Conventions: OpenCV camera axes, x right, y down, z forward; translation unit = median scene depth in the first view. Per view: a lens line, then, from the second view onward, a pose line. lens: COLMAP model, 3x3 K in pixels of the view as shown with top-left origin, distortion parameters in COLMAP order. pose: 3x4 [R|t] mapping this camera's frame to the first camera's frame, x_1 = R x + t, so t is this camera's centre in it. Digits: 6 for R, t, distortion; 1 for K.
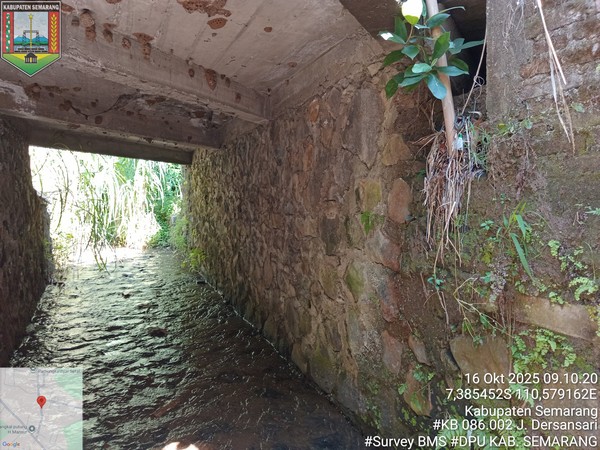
lens RADIAL K [[473.9, 0, 300.0], [0, 473.9, 225.0], [0, 0, 1]] dist [-0.008677, -0.009466]
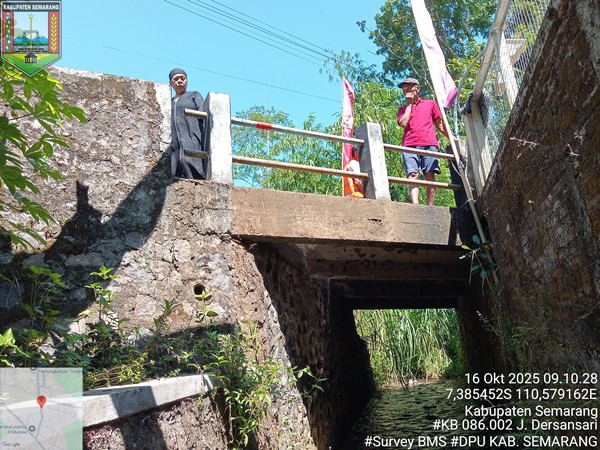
lens RADIAL K [[473.9, 0, 300.0], [0, 473.9, 225.0], [0, 0, 1]] dist [-0.008677, -0.009466]
pose [[0.793749, -0.222198, -0.566206, 0.271583], [0.041373, 0.948453, -0.314205, 0.063114], [0.606836, 0.225974, 0.762027, -0.434208]]
